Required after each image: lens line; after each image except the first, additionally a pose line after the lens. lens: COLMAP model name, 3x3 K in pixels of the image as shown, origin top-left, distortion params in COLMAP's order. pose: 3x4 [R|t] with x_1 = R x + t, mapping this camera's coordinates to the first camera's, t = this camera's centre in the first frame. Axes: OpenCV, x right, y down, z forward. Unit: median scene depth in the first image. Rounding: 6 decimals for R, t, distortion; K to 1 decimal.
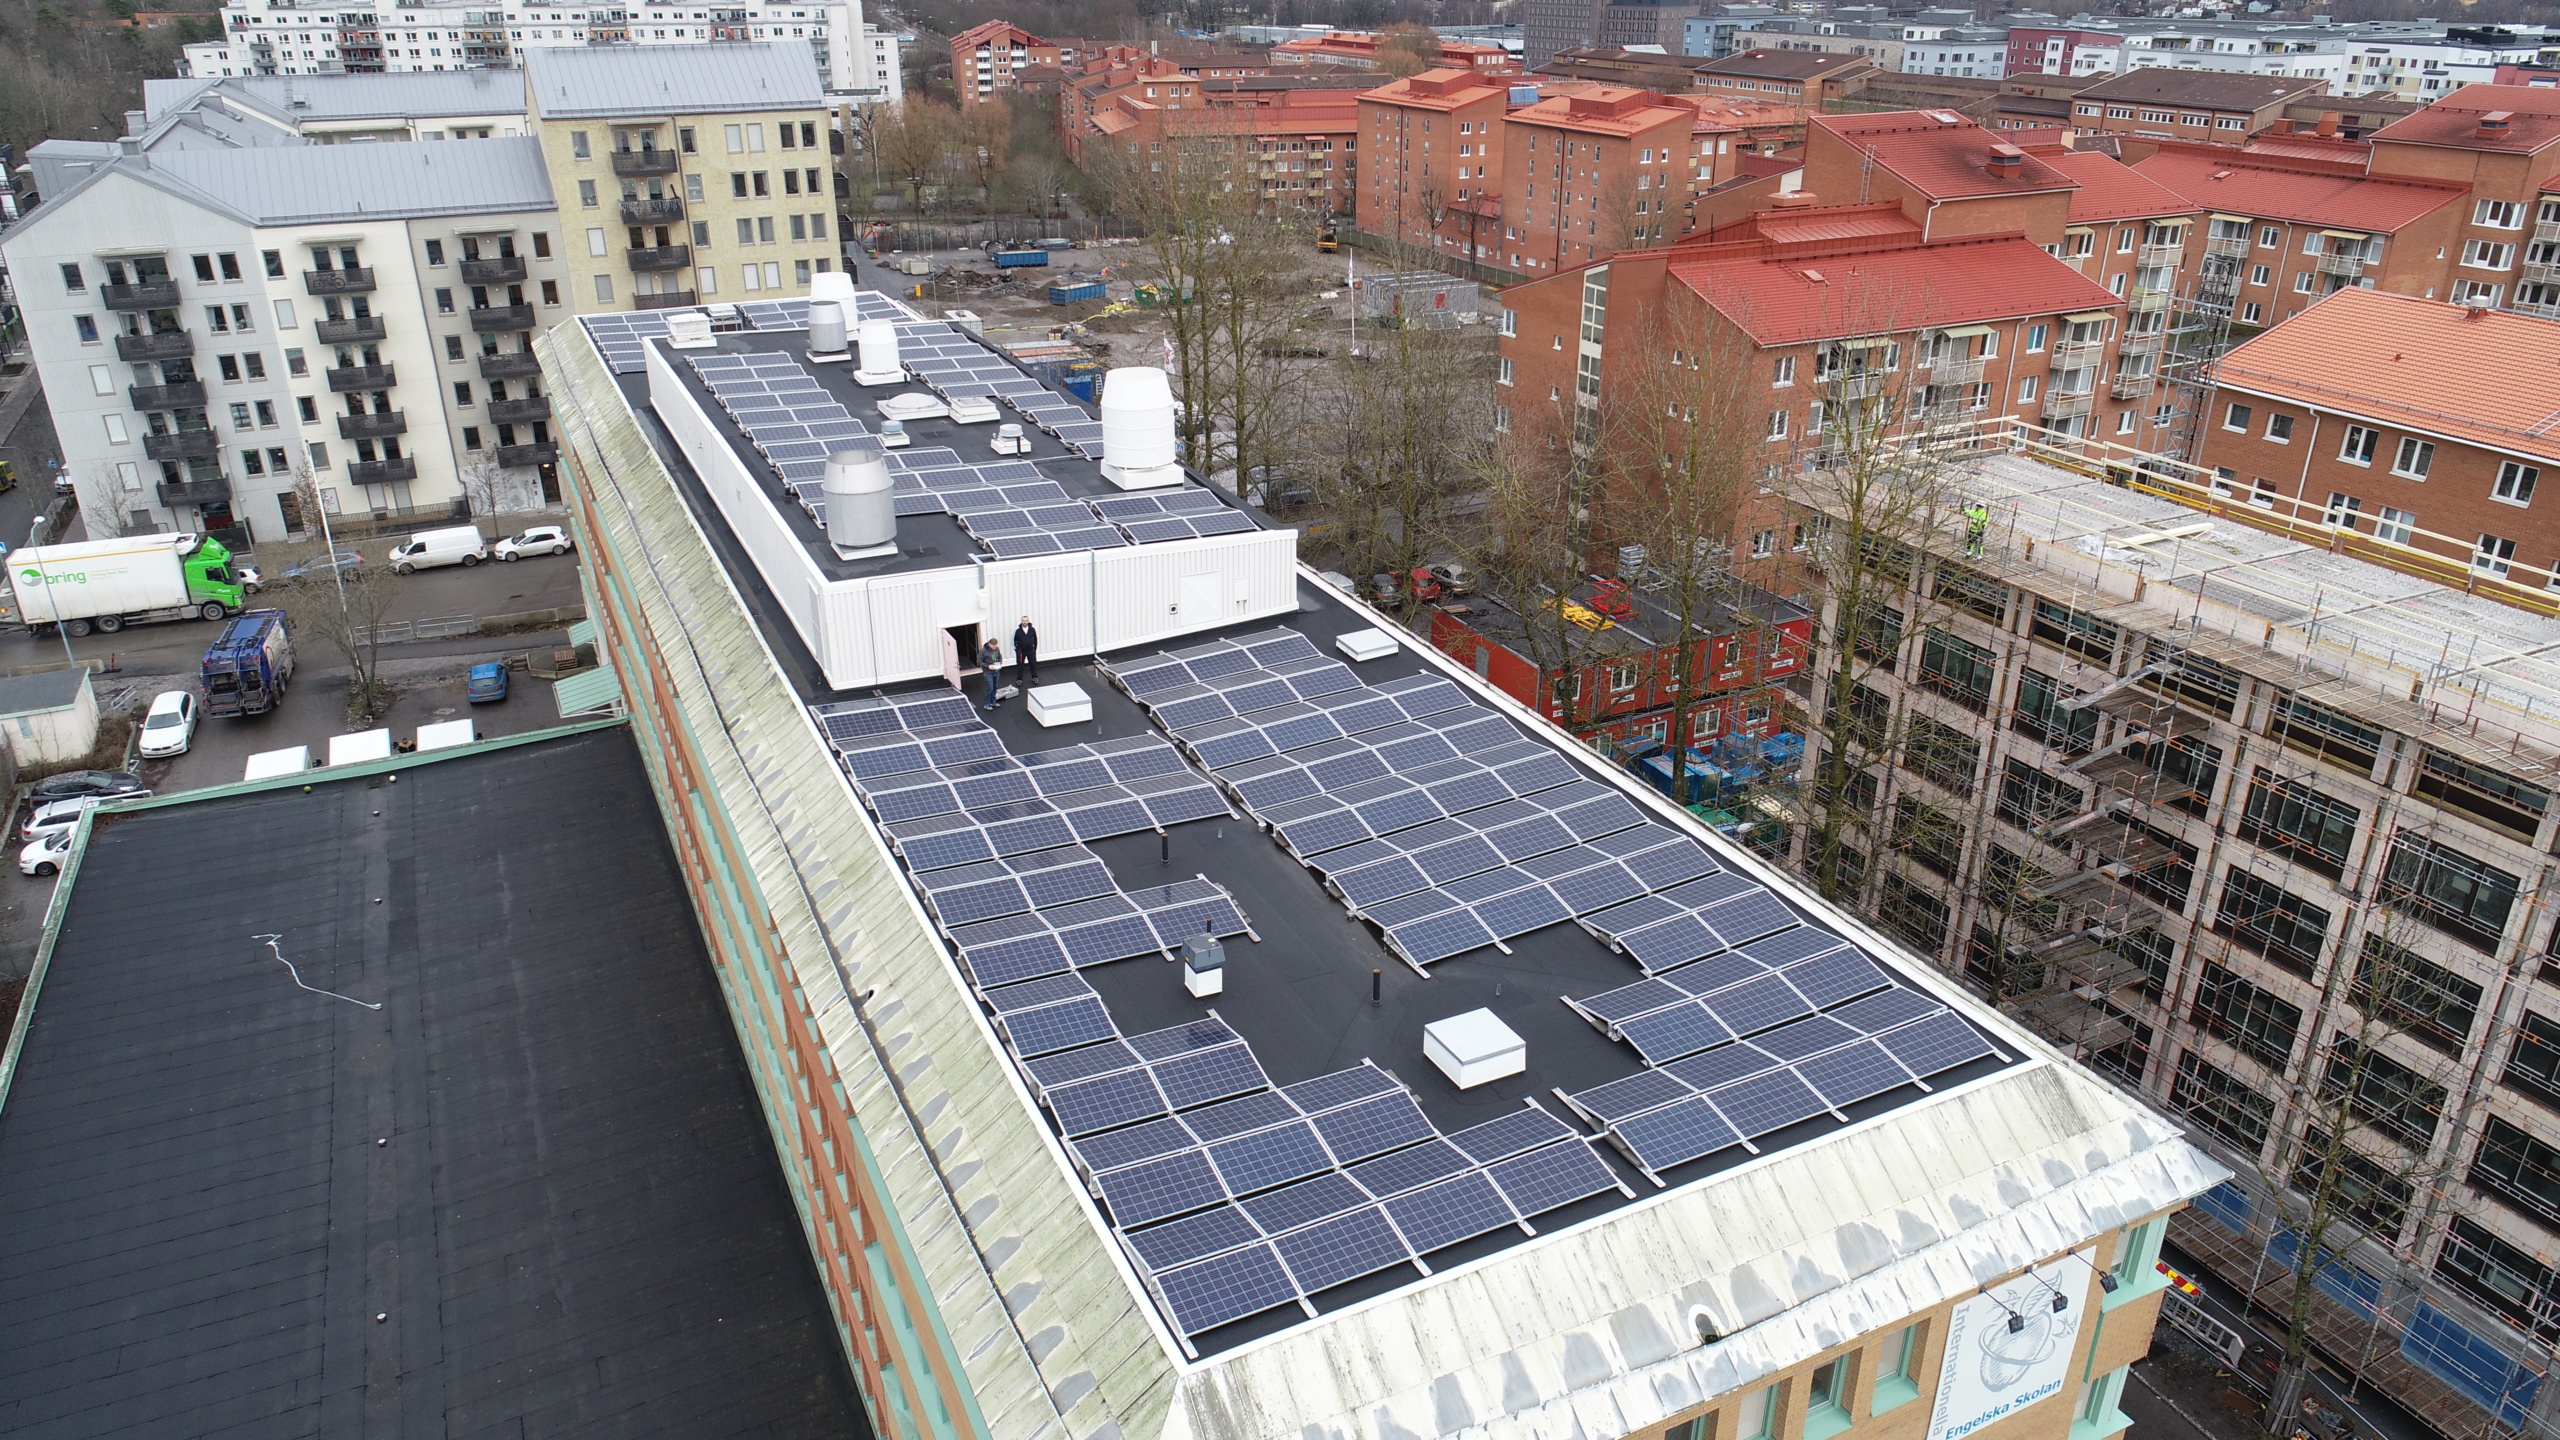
lens RADIAL K [[1714.4, 0, 1280.0], [0, 1714.4, 720.0], [0, 0, 1]] dist [-0.007669, -0.000087]
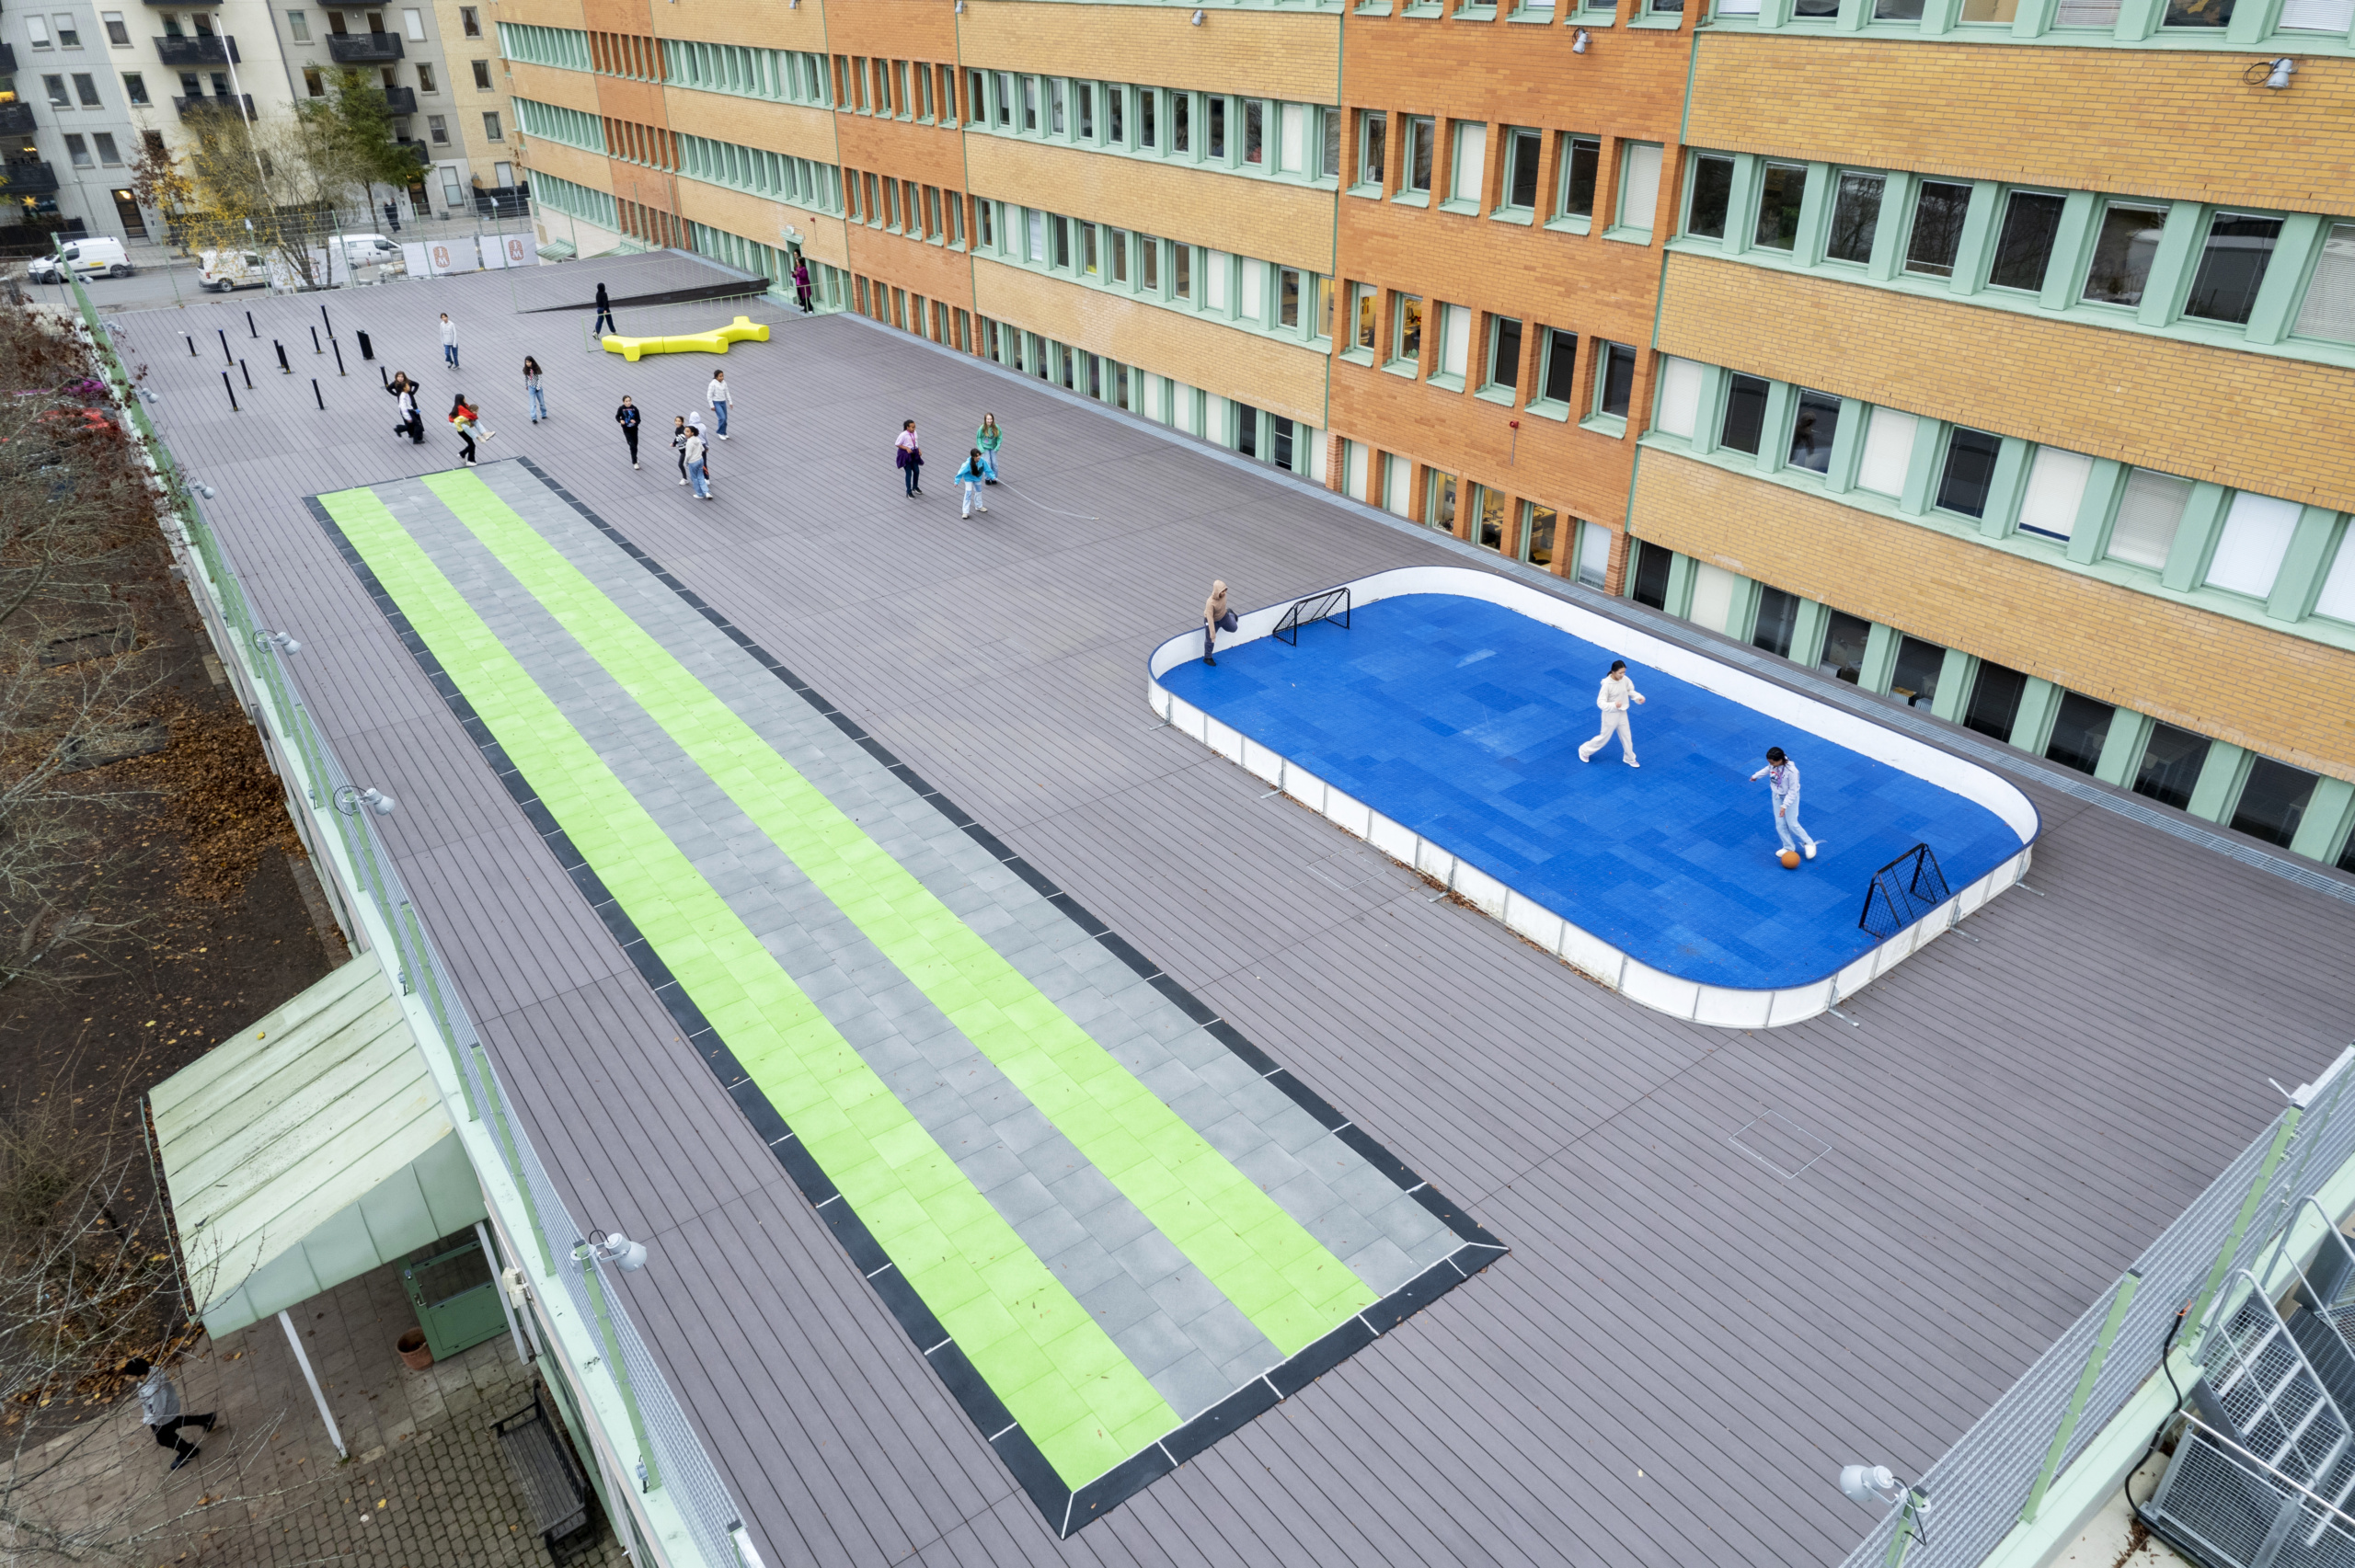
lens RADIAL K [[1529.1, 0, 1177.5], [0, 1529.1, 784.0], [0, 0, 1]] dist [-0.071599, 0.064765]
pose [[0.981500, -0.098019, 0.164470, -0.196521], [0.083126, 0.991989, 0.095122, 0.148722], [-0.172476, -0.079690, 0.981785, 0.103217]]
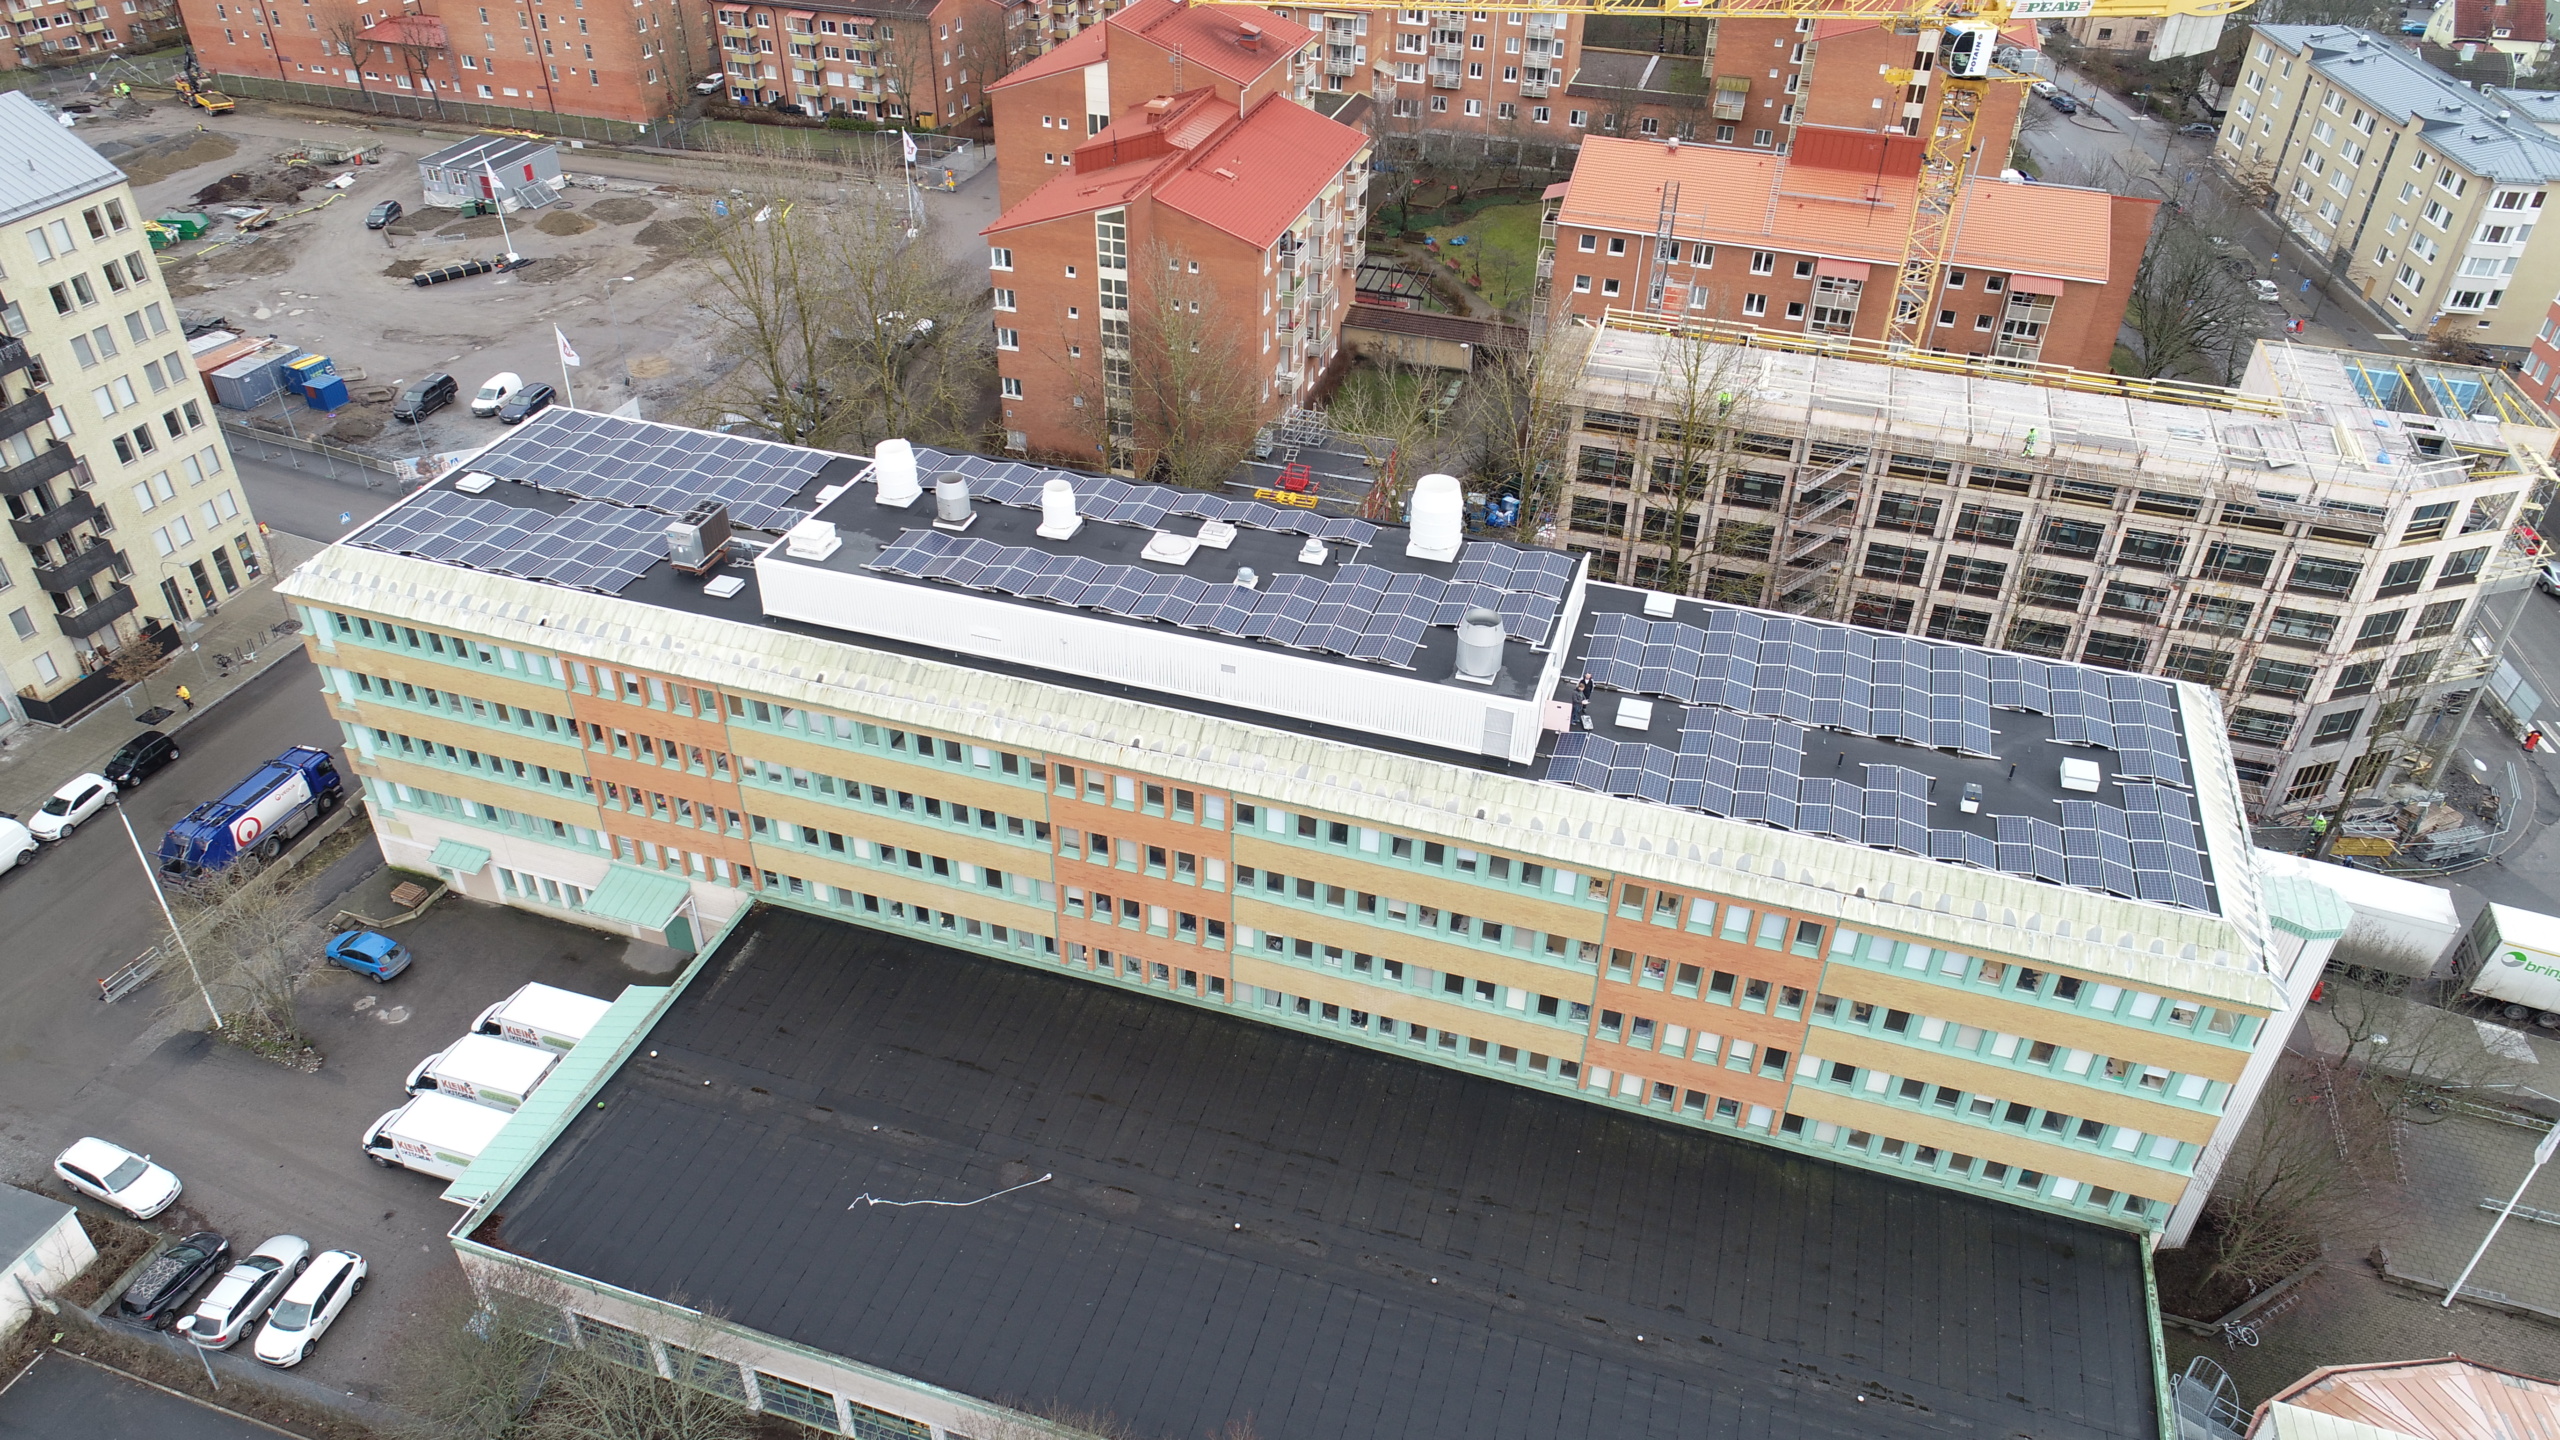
lens RADIAL K [[1714.4, 0, 1280.0], [0, 1714.4, 720.0], [0, 0, 1]] dist [-0.007669, -0.000087]
pose [[0.685182, -0.410356, 0.601775, -0.517280], [0.278846, 0.911034, 0.303747, -0.228545], [-0.672882, -0.040320, 0.738650, 0.008477]]
